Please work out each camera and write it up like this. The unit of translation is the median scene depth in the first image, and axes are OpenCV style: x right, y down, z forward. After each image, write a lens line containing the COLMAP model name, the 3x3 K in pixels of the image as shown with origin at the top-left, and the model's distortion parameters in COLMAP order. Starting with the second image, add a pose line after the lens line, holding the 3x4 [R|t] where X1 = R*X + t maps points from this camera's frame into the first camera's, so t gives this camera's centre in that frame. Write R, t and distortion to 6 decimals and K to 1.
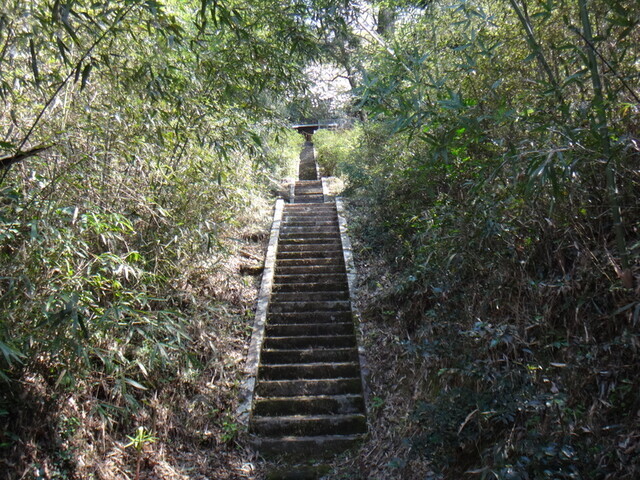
lens RADIAL K [[496.8, 0, 320.0], [0, 496.8, 240.0], [0, 0, 1]] dist [0.003757, -0.004983]
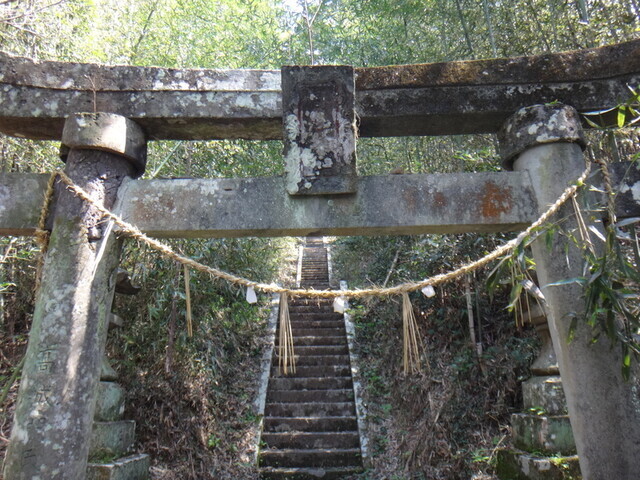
lens RADIAL K [[496.8, 0, 320.0], [0, 496.8, 240.0], [0, 0, 1]] dist [0.003757, -0.004983]
pose [[0.999786, 0.003418, -0.020394, 0.052825], [-0.005158, 0.996293, -0.085874, 0.096482], [0.020025, 0.085961, 0.996097, -1.427472]]
